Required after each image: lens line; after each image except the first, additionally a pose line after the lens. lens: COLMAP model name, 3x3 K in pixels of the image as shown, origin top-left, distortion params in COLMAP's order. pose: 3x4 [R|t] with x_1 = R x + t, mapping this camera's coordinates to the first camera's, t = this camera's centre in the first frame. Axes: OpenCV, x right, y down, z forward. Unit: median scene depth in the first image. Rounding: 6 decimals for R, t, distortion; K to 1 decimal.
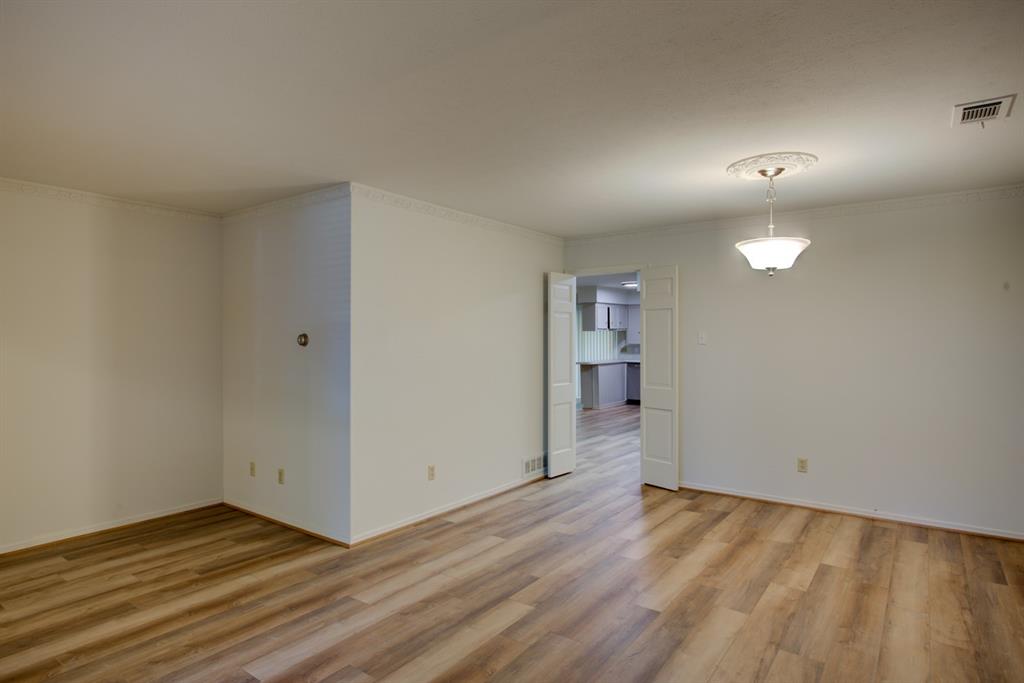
lens RADIAL K [[559.3, 0, 509.1], [0, 559.3, 339.5], [0, 0, 1]] dist [-0.000569, 0.000311]
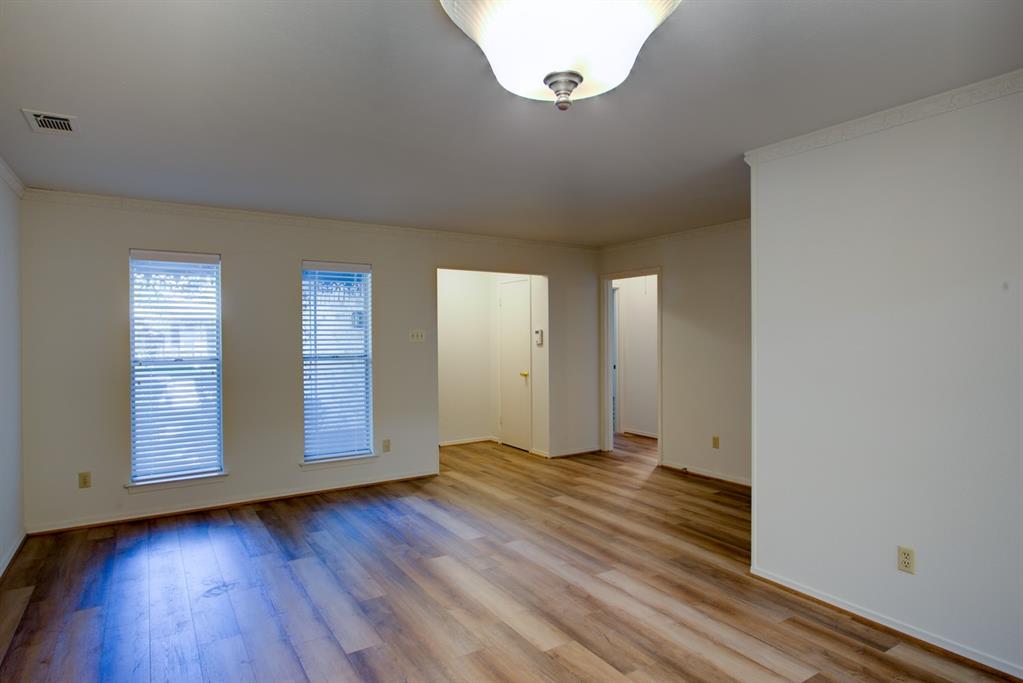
lens RADIAL K [[558.7, 0, 505.0], [0, 558.7, 340.5], [0, 0, 1]] dist [-0.000569, 0.000311]
pose [[-0.345395, 0.008906, -0.938415, 0.744933], [0.001011, 0.999958, 0.009118, 0.002783], [0.938457, 0.002200, -0.345390, 1.082216]]
